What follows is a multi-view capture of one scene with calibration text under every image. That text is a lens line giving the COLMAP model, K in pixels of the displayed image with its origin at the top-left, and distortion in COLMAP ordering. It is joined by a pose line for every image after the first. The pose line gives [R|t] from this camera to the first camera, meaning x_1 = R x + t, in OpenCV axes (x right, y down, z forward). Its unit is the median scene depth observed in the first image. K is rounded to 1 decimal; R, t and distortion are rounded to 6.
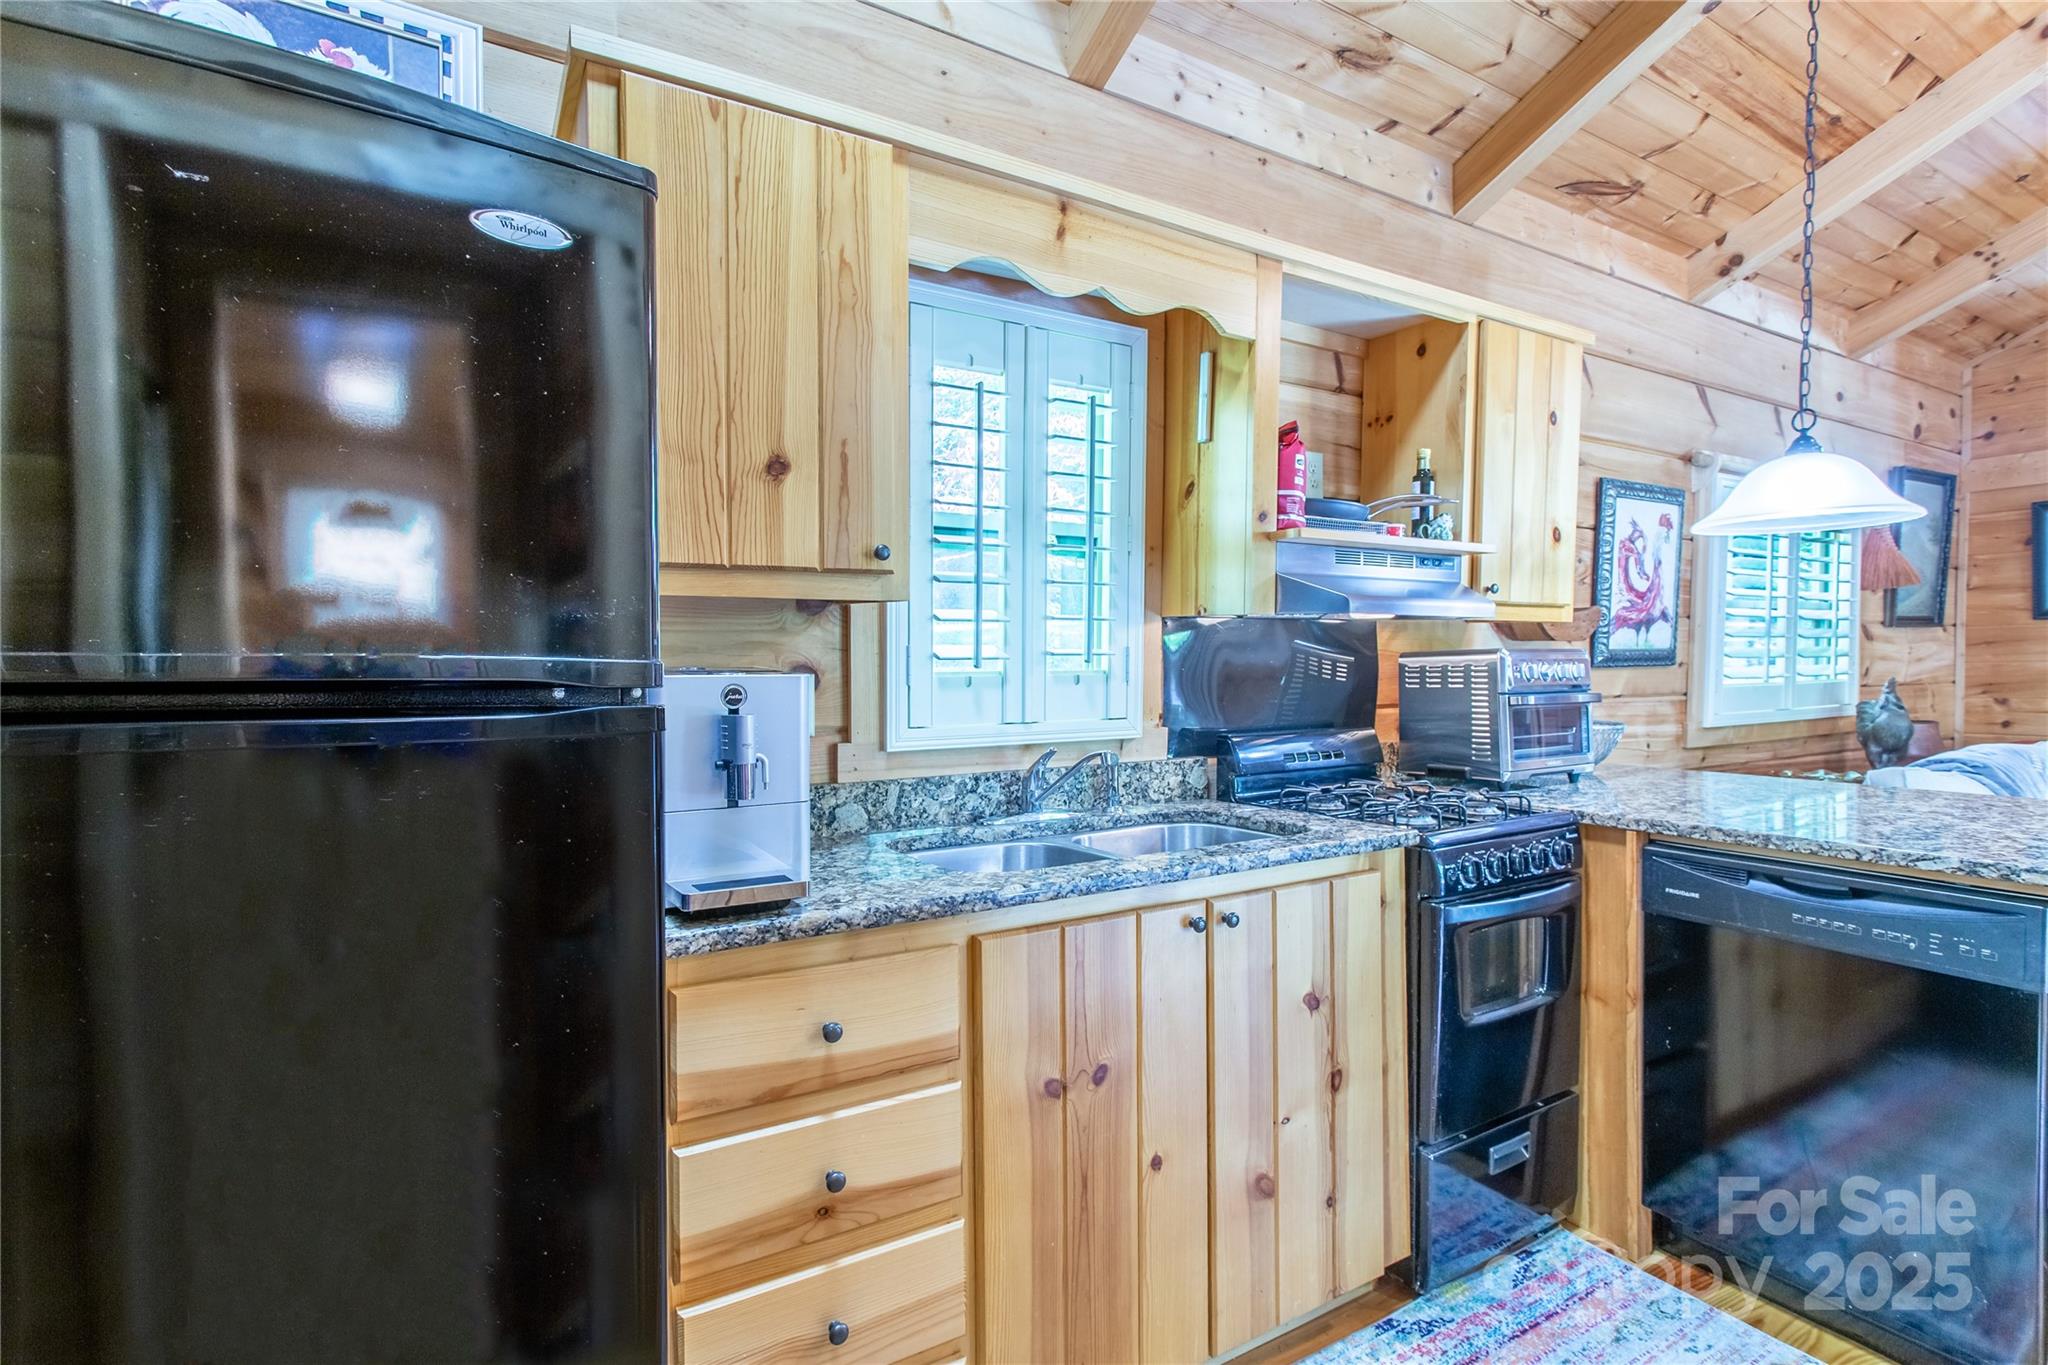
lens RADIAL K [[975.5, 0, 1029.6], [0, 975.5, 680.1], [0, 0, 1]] dist [0.000806, 0.001854]
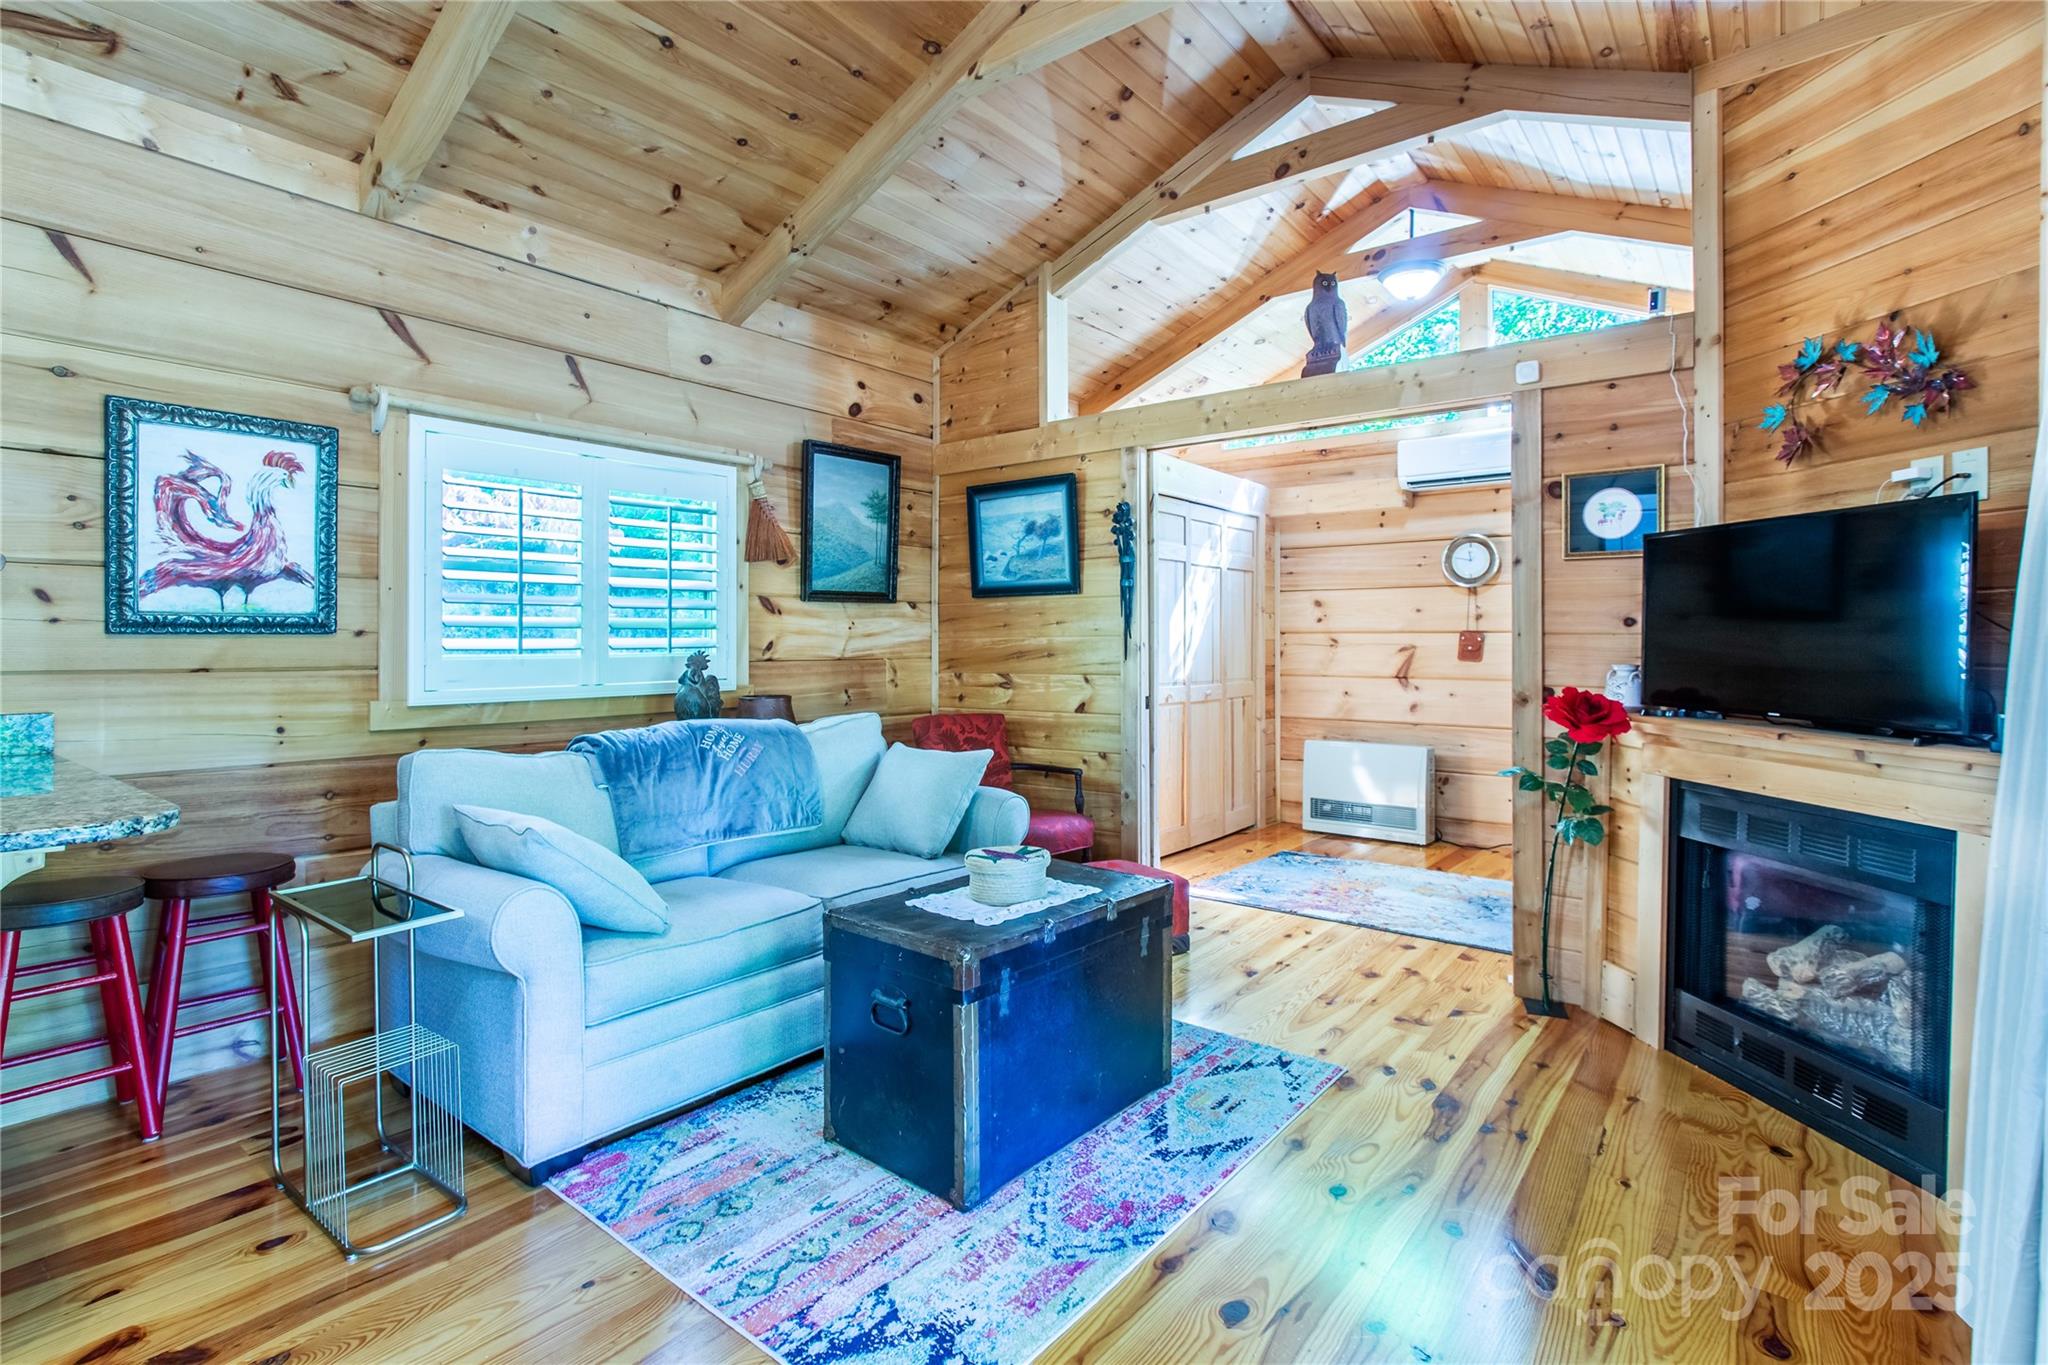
lens RADIAL K [[975.5, 0, 1051.4], [0, 975.5, 643.2], [0, 0, 1]] dist [0.000806, 0.001854]
pose [[0.933484, 0.004352, 0.358592, 0.754904], [0.004229, 0.999723, -0.023141, 0.012113], [-0.358593, 0.023118, 0.933208, -0.011473]]
